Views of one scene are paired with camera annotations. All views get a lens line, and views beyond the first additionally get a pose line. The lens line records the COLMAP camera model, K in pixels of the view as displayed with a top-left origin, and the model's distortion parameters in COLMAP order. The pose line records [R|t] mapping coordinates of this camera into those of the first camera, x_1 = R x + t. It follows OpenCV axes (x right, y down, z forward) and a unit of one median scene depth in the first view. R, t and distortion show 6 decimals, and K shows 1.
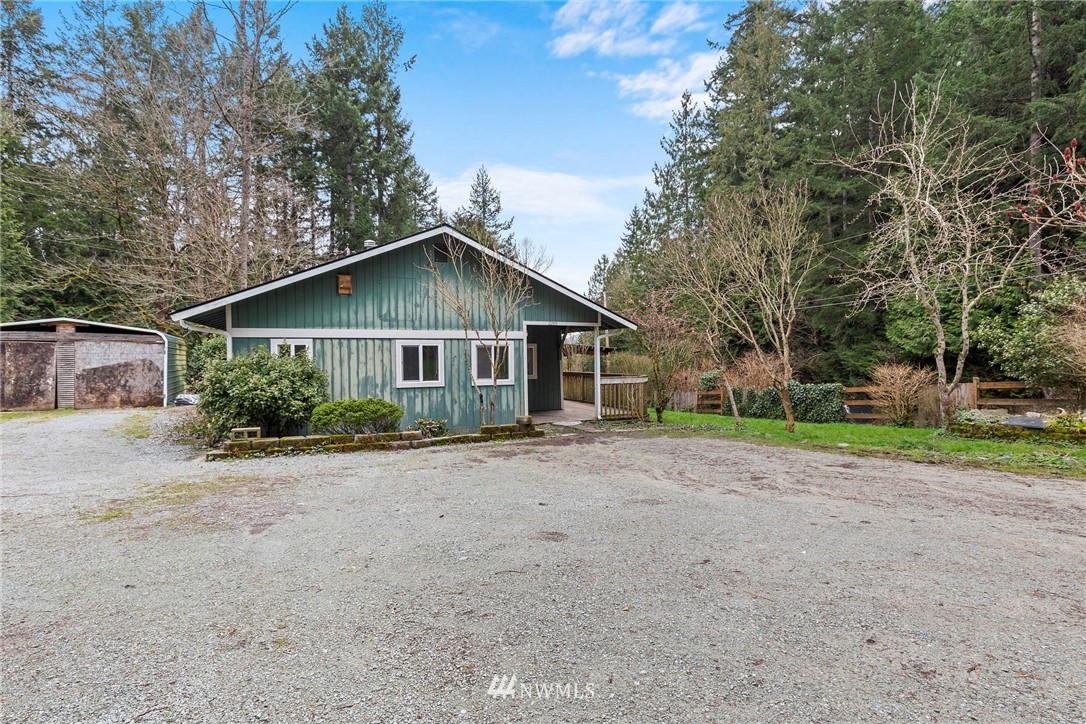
lens RADIAL K [[503.8, 0, 504.7], [0, 503.8, 360.7], [0, 0, 1]] dist [0.000490, -0.000275]
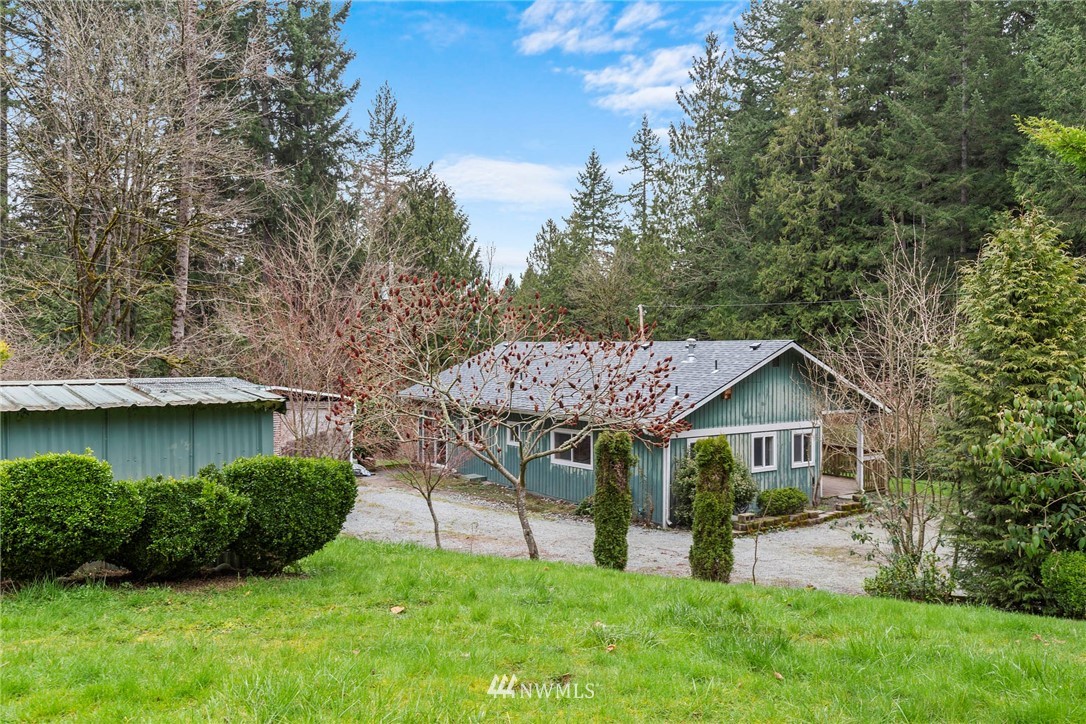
lens RADIAL K [[750.1, 0, 543.5], [0, 750.1, 369.9], [0, 0, 1]] dist [0.009909, 0.000740]
pose [[0.979659, 0.005906, 0.200583, -0.211520], [-0.006036, 0.999982, 0.000036, -0.037928], [-0.200579, -0.001246, 0.979677, -0.131291]]
